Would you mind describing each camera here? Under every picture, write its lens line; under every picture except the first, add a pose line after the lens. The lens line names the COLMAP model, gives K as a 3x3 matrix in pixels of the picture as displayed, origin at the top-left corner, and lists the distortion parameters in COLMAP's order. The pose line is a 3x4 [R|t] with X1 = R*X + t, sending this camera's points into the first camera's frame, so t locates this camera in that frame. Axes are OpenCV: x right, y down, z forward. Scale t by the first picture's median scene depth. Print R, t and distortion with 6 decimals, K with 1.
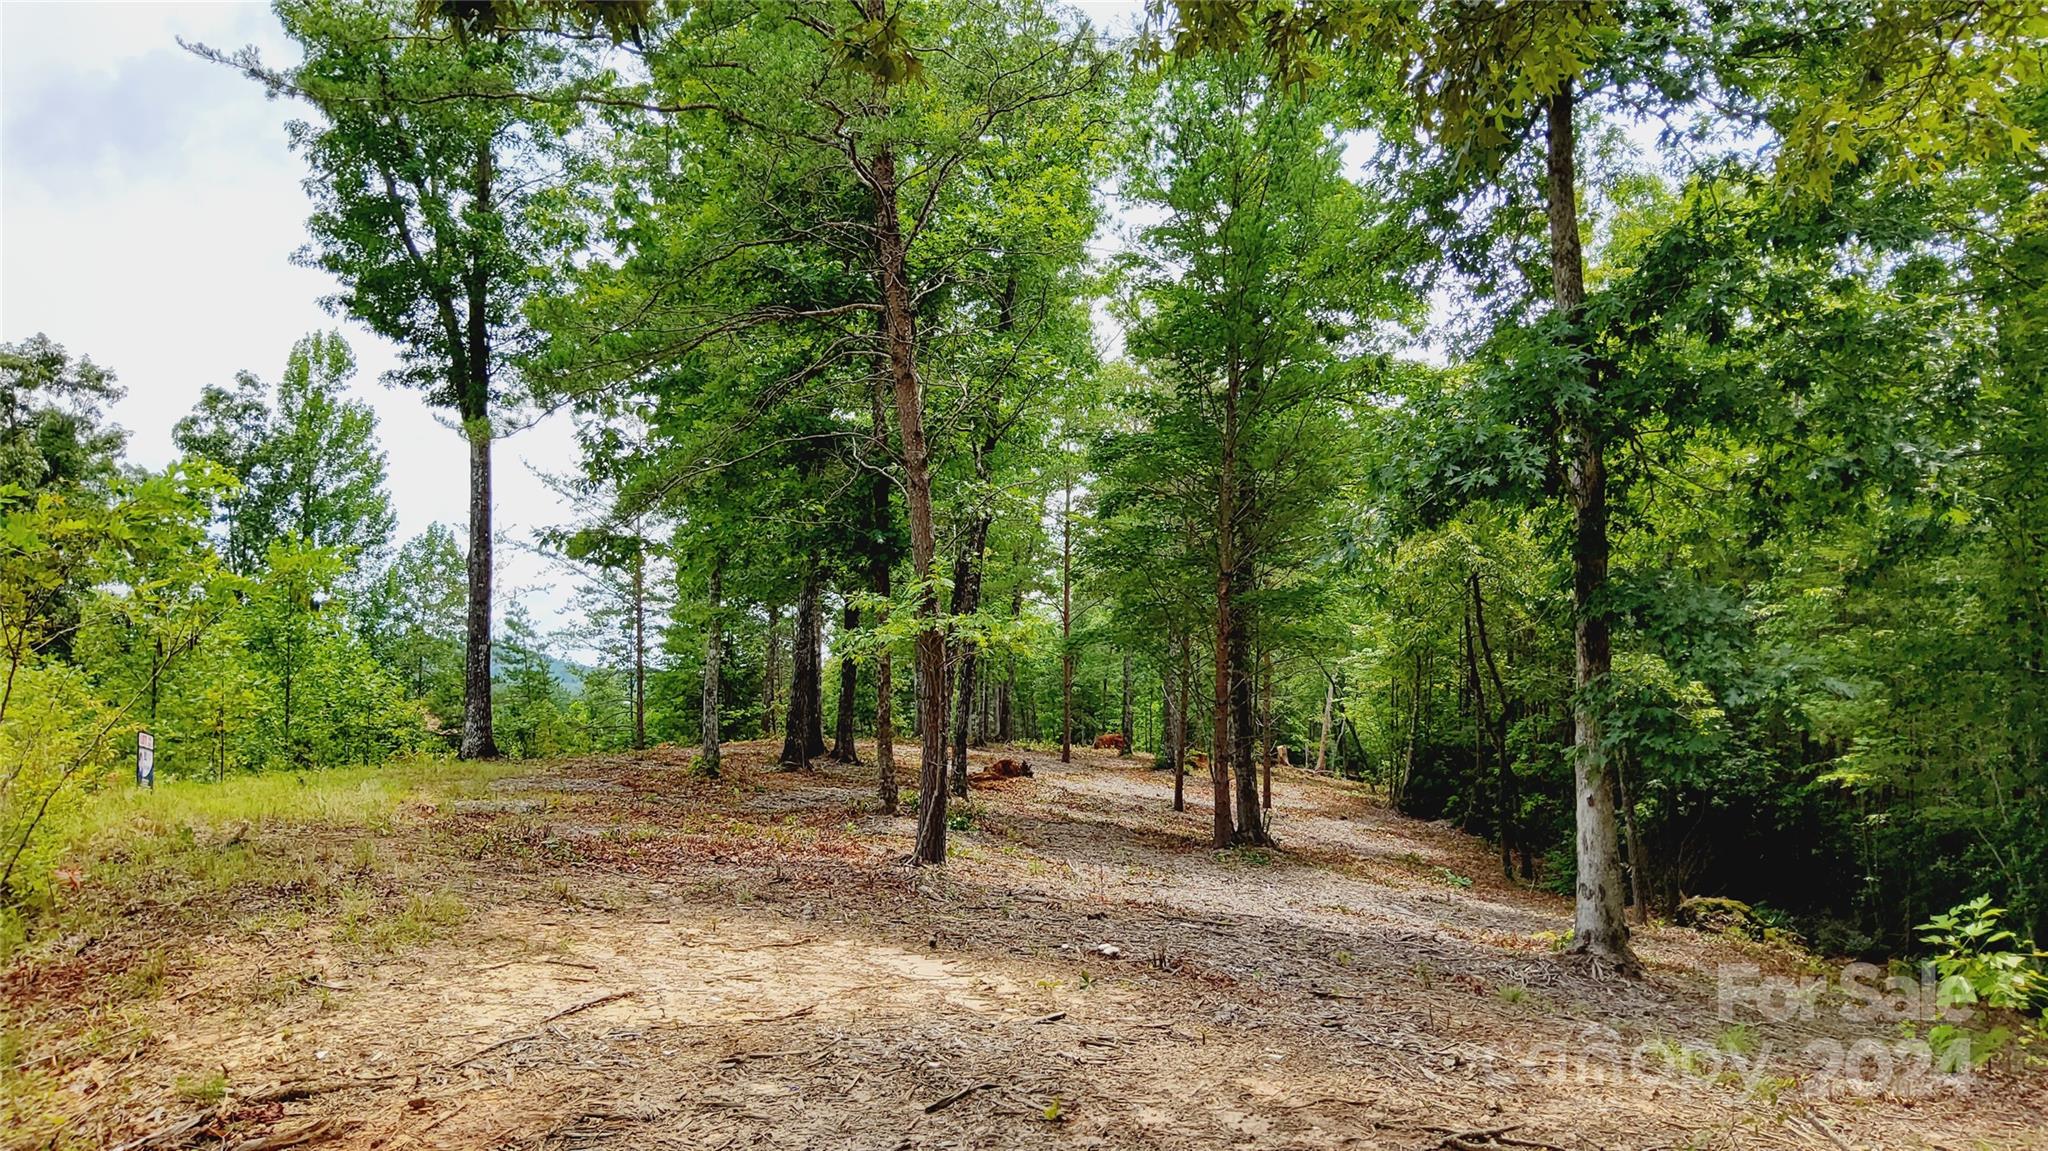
lens RADIAL K [[1520.6, 0, 1017.1], [0, 1520.6, 570.5], [0, 0, 1]] dist [0.060282, -0.114469]
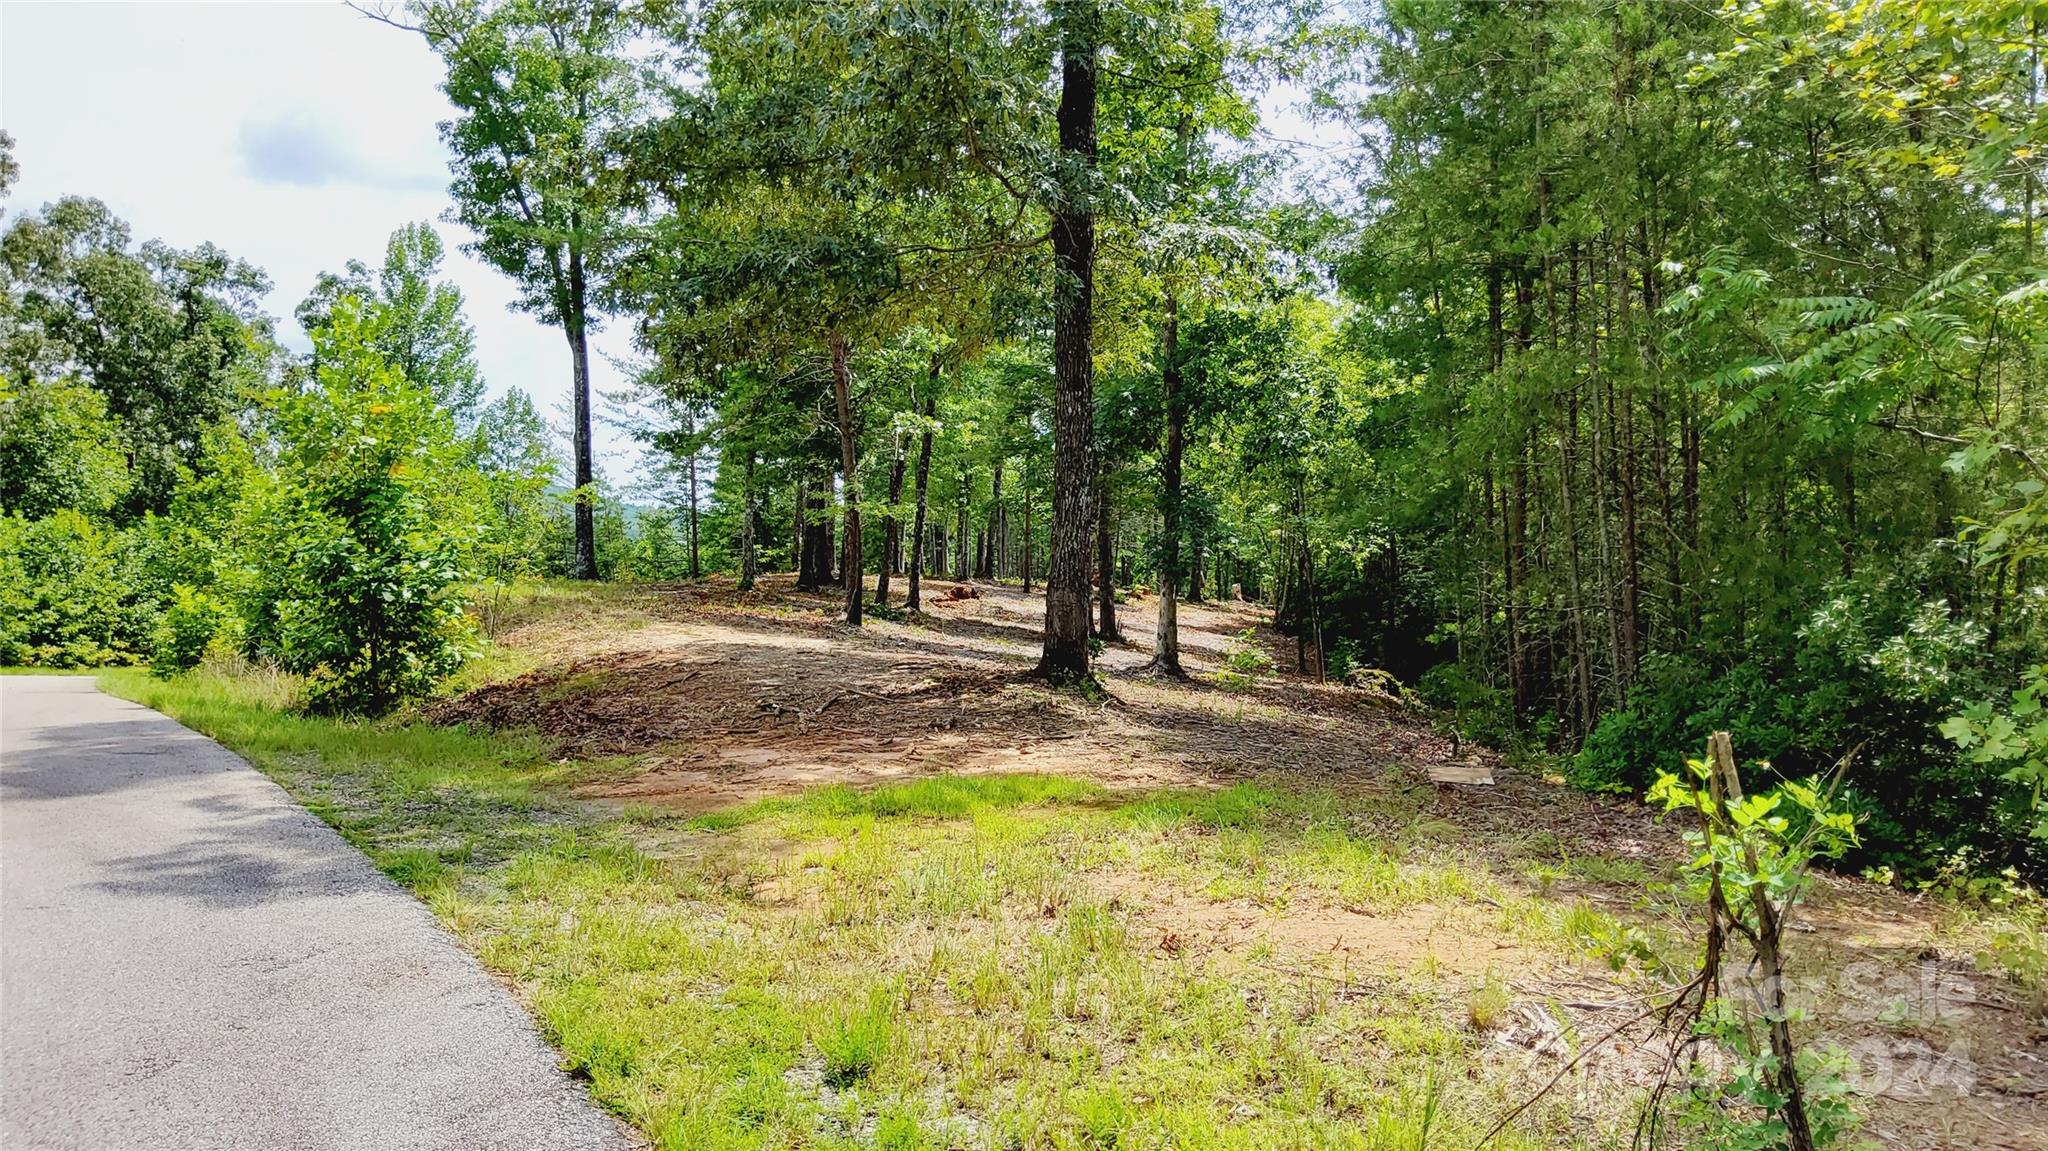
lens RADIAL K [[1510.1, 0, 1032.2], [0, 1510.1, 581.7], [0, 0, 1]] dist [0.061465, -0.153628]
pose [[0.999840, 0.008658, -0.015665, 0.088731], [-0.006879, 0.993878, 0.110271, -0.037052], [0.016524, -0.110146, 0.993778, -0.417940]]
